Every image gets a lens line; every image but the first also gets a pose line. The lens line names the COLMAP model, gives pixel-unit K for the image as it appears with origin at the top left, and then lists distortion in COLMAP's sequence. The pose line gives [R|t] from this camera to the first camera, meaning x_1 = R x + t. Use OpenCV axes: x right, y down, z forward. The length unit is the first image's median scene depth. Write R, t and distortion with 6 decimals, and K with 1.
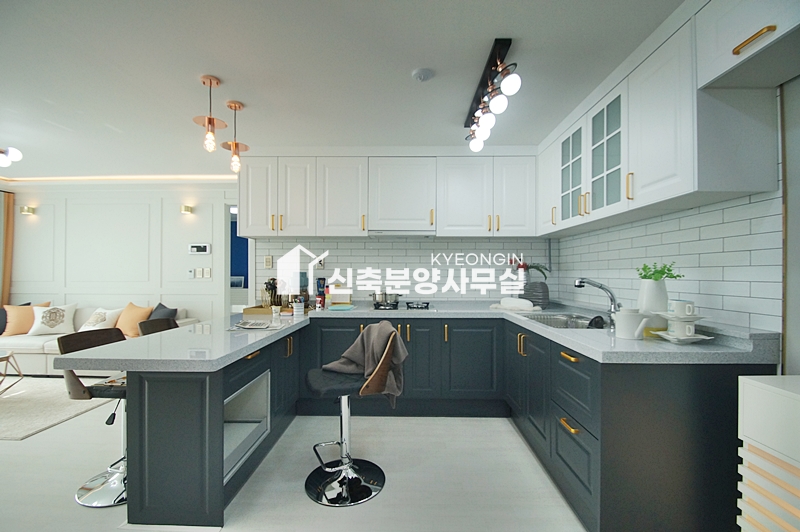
lens RADIAL K [[360.9, 0, 399.9], [0, 360.9, 272.3], [0, 0, 1]] dist [0.018218, -0.000429]
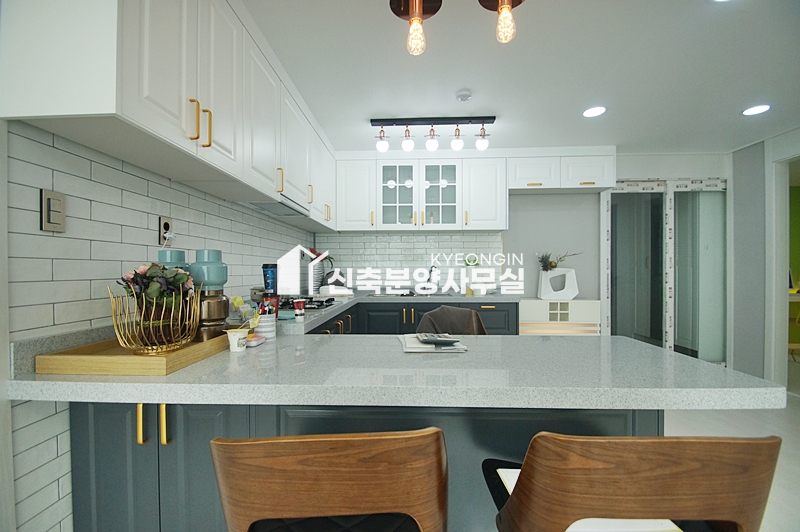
lens RADIAL K [[360.9, 0, 399.9], [0, 360.9, 272.3], [0, 0, 1]] dist [0.018218, -0.000429]
pose [[0.010663, -0.007808, 0.999913, -0.976005], [-0.003096, 0.999964, 0.007841, 0.028830], [-0.999938, -0.003180, 0.010638, 1.011962]]
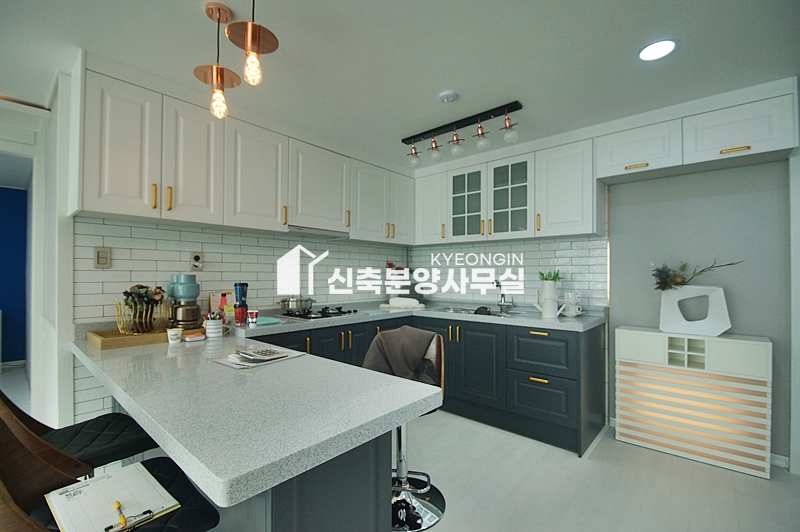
lens RADIAL K [[360.9, 0, 399.9], [0, 360.9, 272.3], [0, 0, 1]] dist [0.018218, -0.000429]
pose [[0.643559, 0.004986, 0.765380, -0.734074], [-0.005604, 0.999983, -0.001802, -0.009312], [-0.765376, -0.003129, 0.643576, 0.339419]]
